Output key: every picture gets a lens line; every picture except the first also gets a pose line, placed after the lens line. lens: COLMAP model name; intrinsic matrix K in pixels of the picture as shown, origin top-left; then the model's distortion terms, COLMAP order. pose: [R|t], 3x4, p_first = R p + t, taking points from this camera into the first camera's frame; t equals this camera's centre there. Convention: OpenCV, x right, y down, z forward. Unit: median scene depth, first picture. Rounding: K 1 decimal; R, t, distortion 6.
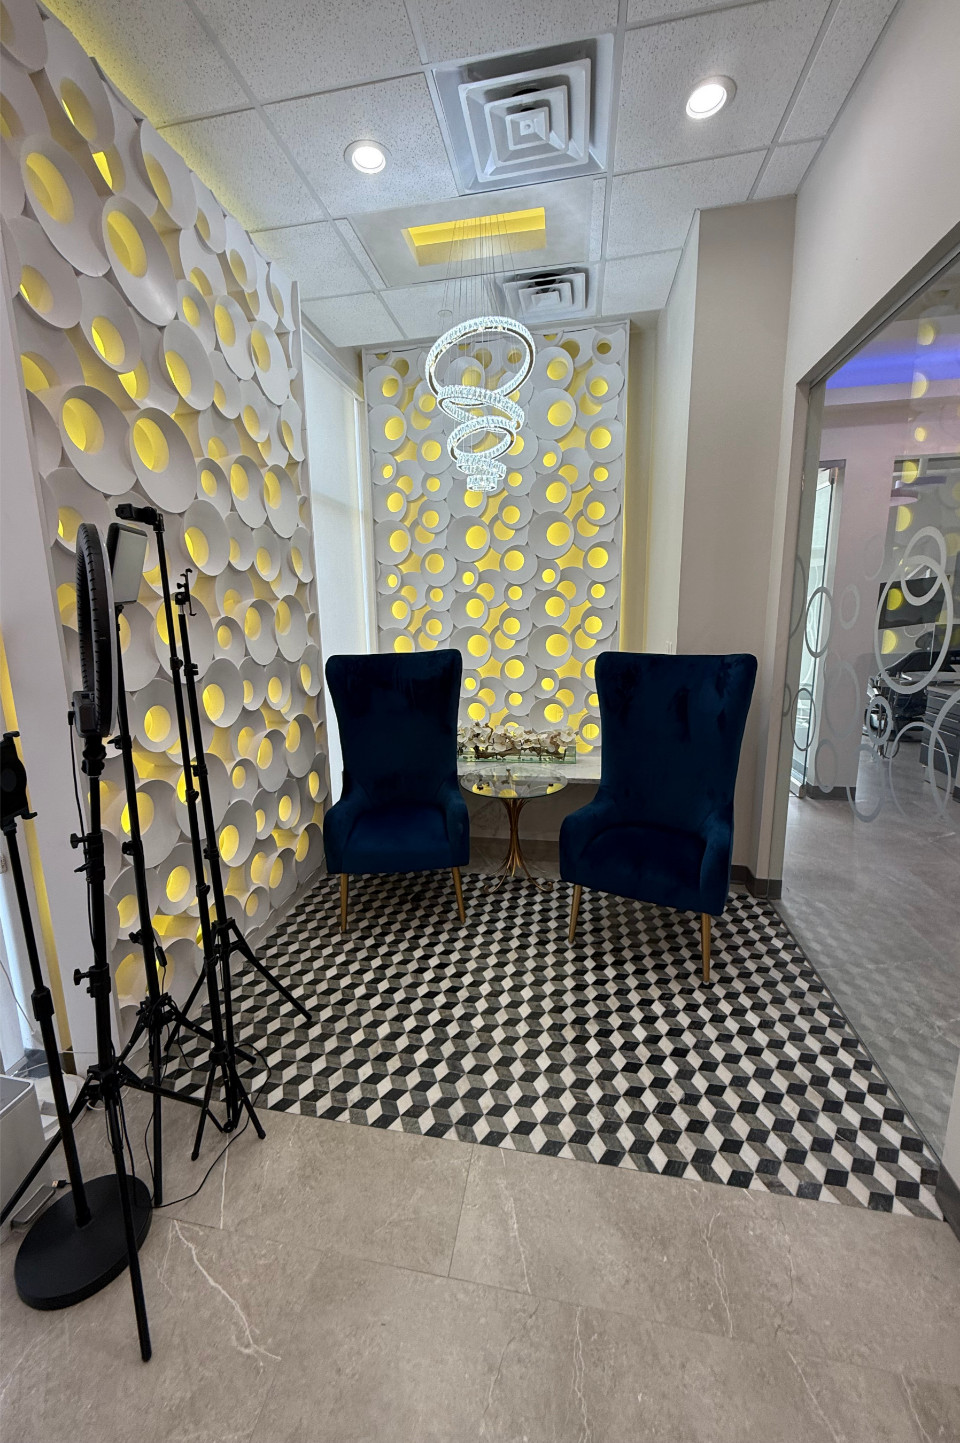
lens RADIAL K [[569.0, 0, 470.7], [0, 569.0, 725.1], [0, 0, 1]] dist [0.002434, 0.000106]
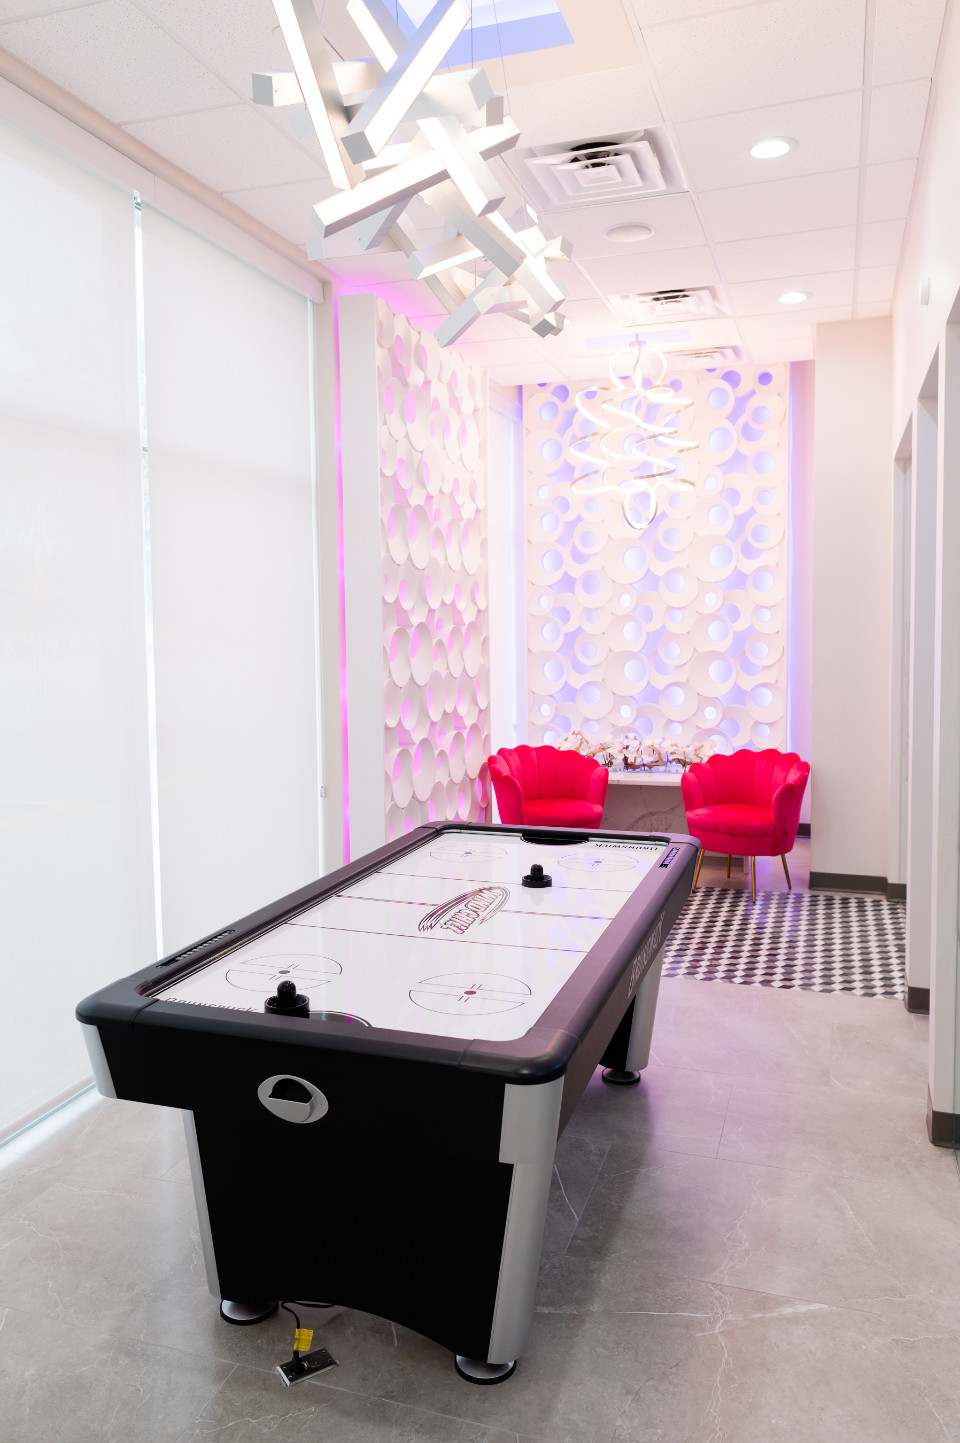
lens RADIAL K [[1022.8, 0, 476.9], [0, 1022.8, 717.7], [0, 0, 1]] dist [-0.054423, -0.000035]
pose [[0.988920, 0.019681, -0.147141, 0.011887], [-0.035894, 0.993464, -0.108358, 0.323156], [0.144046, 0.112439, 0.983162, -1.711458]]
